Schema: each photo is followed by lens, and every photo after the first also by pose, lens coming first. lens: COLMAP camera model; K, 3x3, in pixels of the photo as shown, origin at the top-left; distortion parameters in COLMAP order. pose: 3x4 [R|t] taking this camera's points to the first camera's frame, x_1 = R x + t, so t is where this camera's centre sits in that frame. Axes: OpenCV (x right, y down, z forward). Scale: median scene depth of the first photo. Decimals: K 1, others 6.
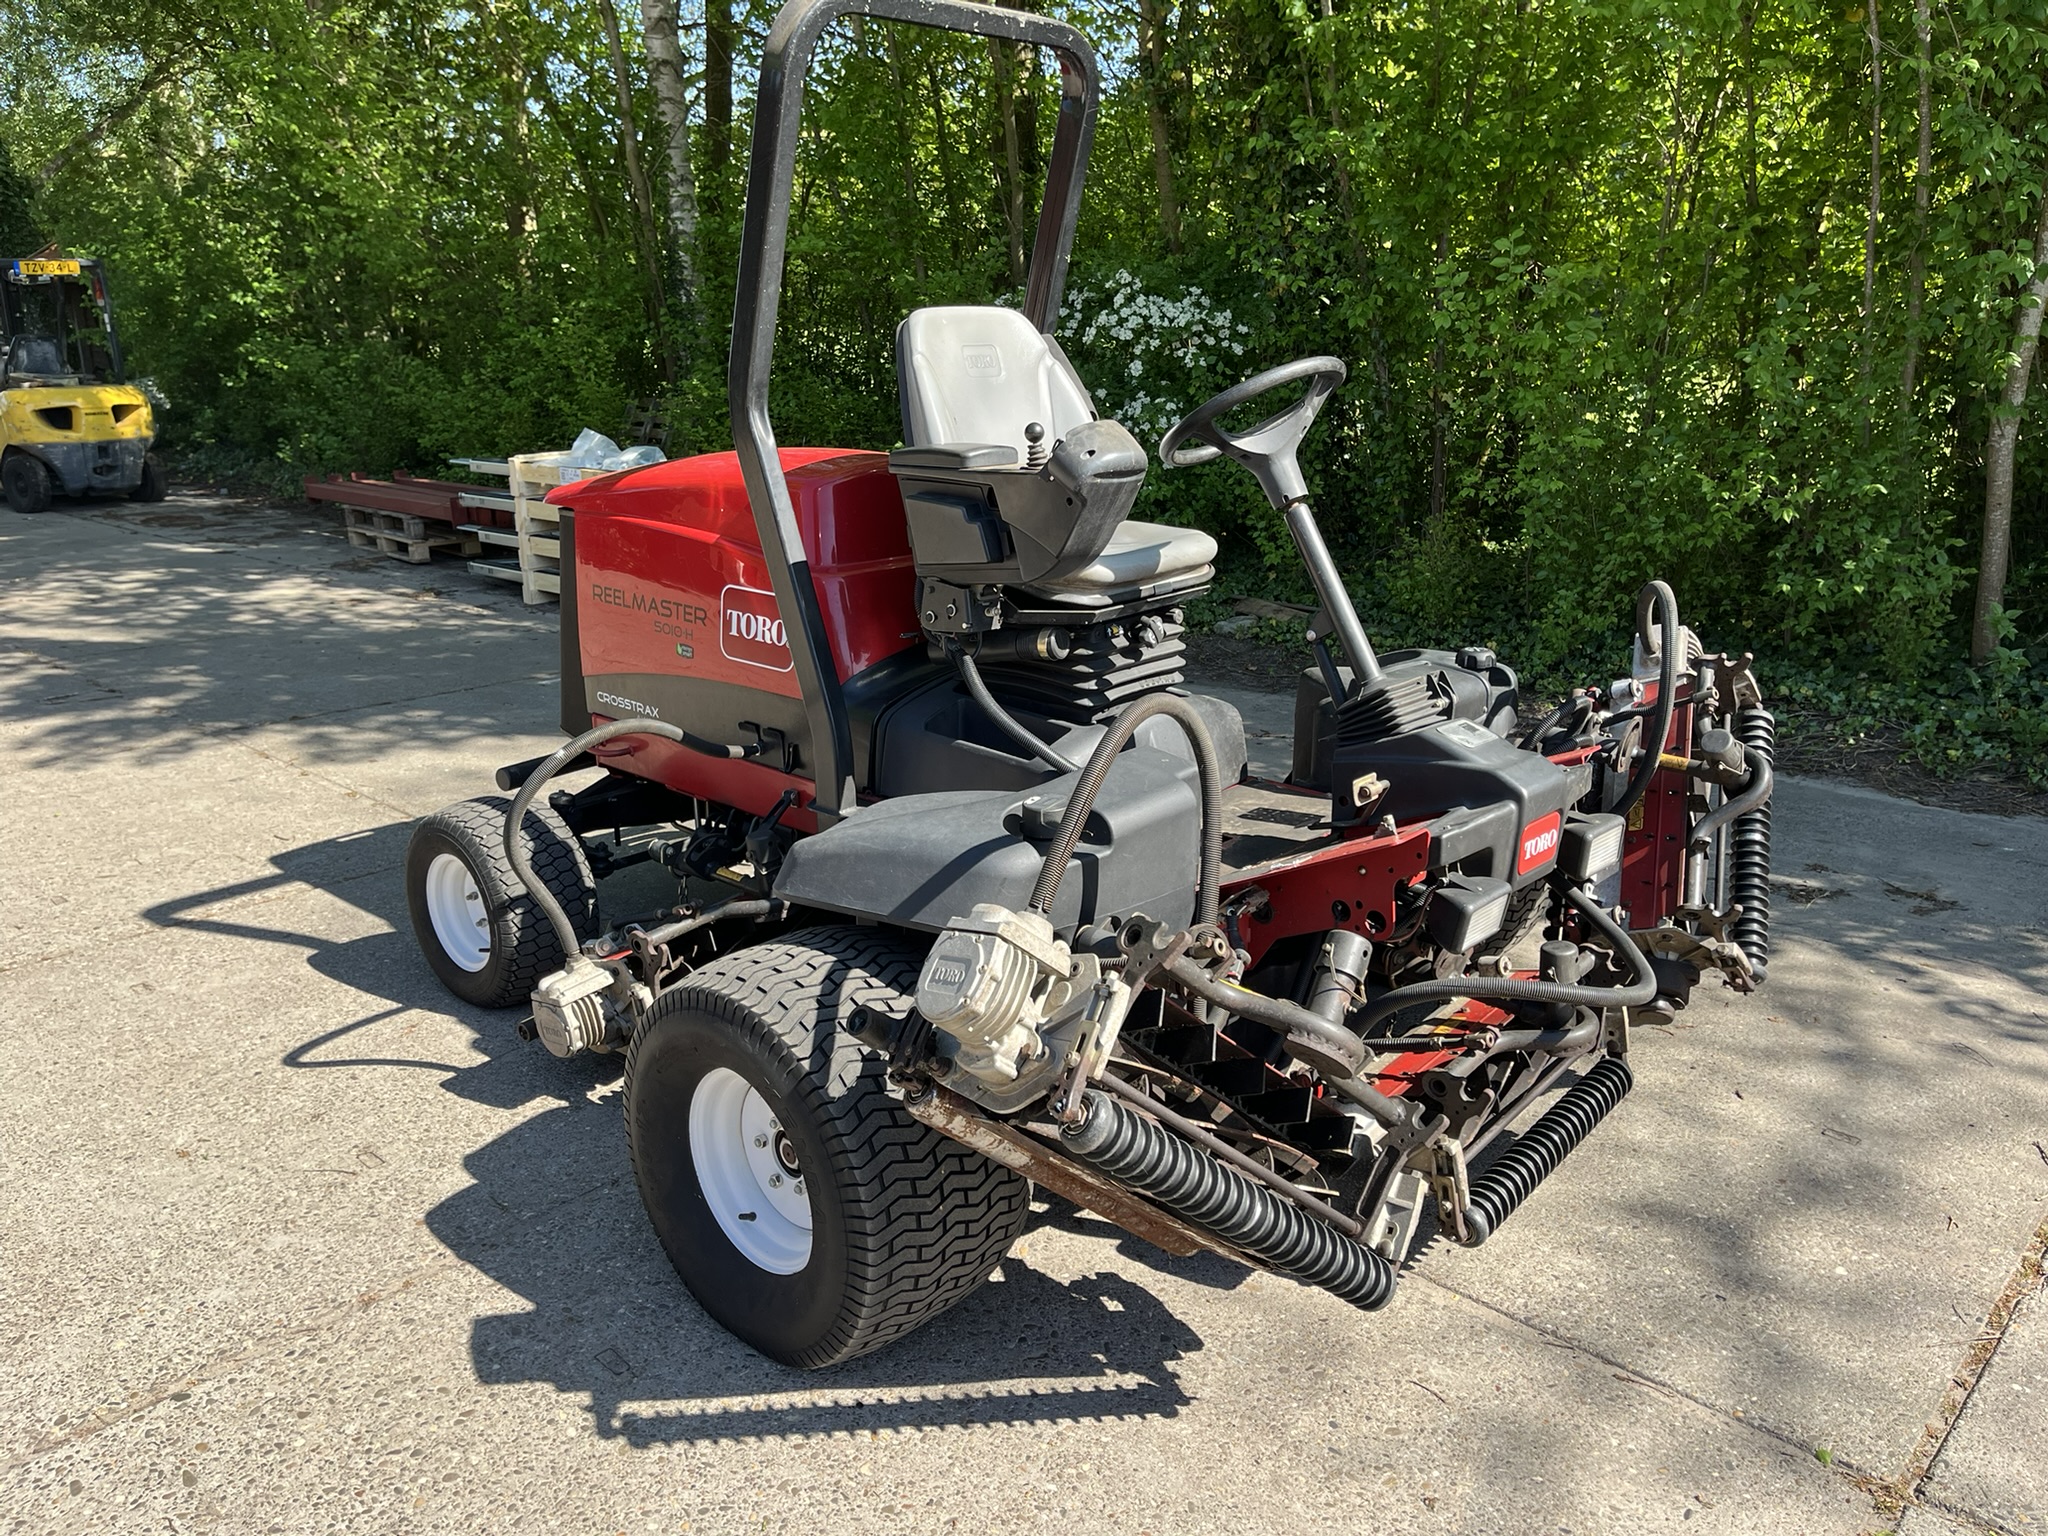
lens RADIAL K [[1560.1, 0, 1027.4], [0, 1560.1, 777.0], [0, 0, 1]] dist [0.065194, -0.097052]
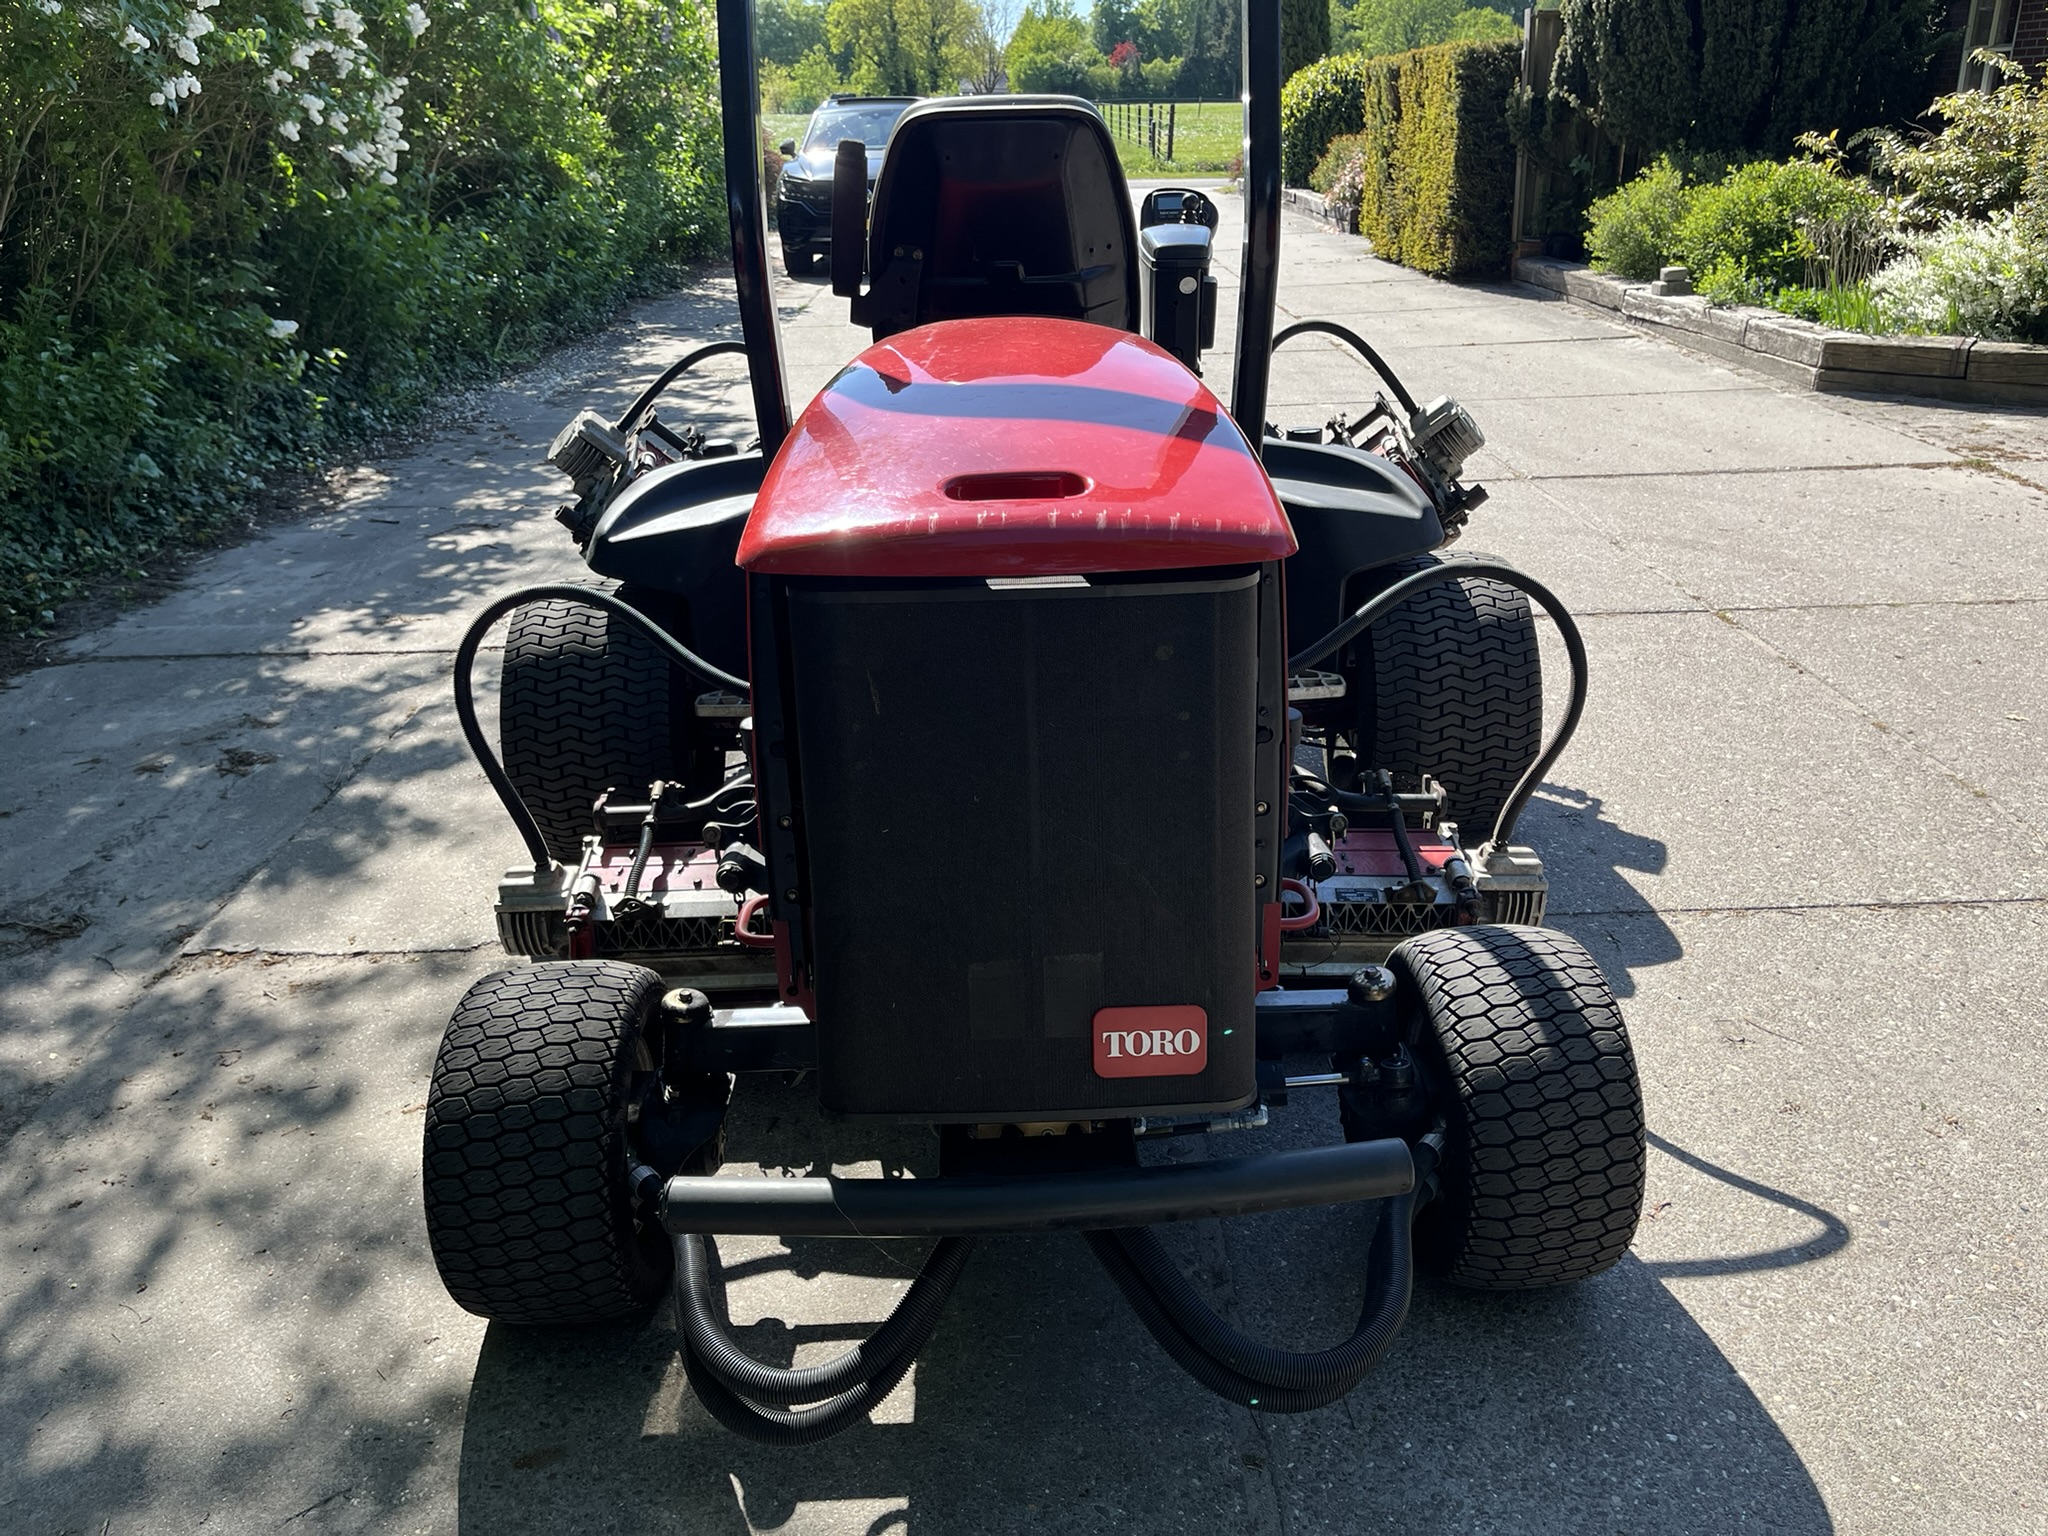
lens RADIAL K [[1560.1, 0, 1045.0], [0, 1560.1, 760.4], [0, 0, 1]] dist [0.065194, -0.097052]
pose [[-0.700142, -0.243024, 0.671372, -0.776060], [0.237747, 0.807284, 0.540157, -0.514389], [-0.673259, 0.537803, -0.507435, 1.790830]]
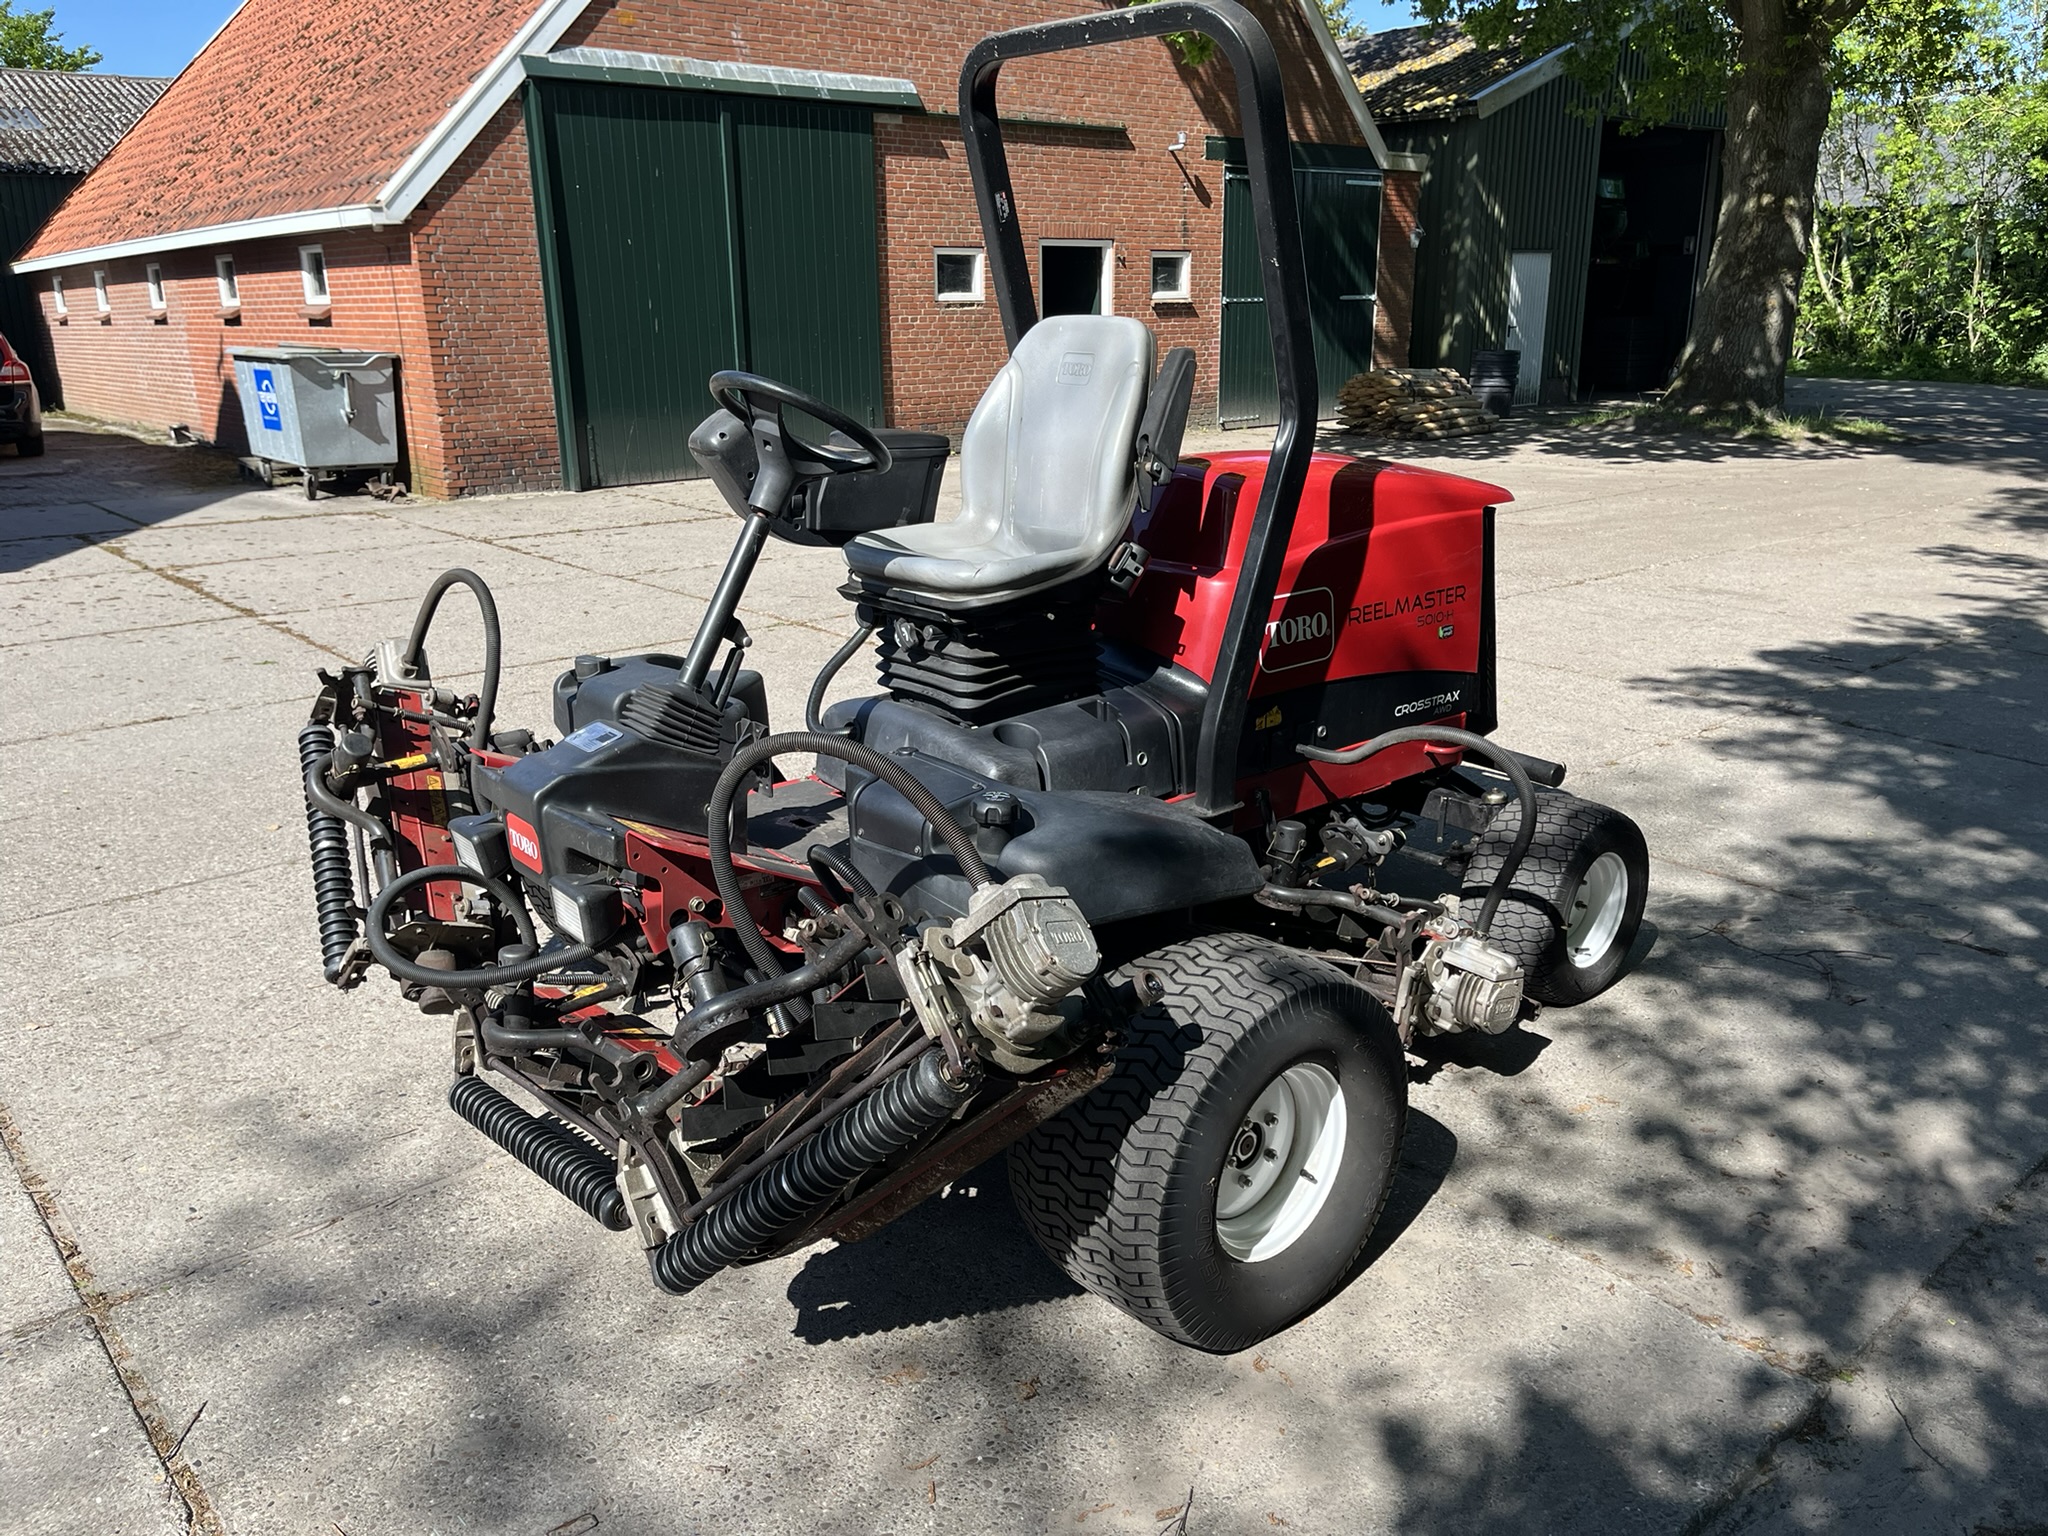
lens RADIAL K [[1560.1, 0, 1029.4], [0, 1560.1, 774.9], [0, 0, 1]] dist [0.065194, -0.097052]
pose [[-0.110830, 0.304395, -0.946076, 1.163314], [-0.284633, 0.902343, 0.323668, -0.400636], [0.952208, 0.305157, -0.013365, 1.216759]]
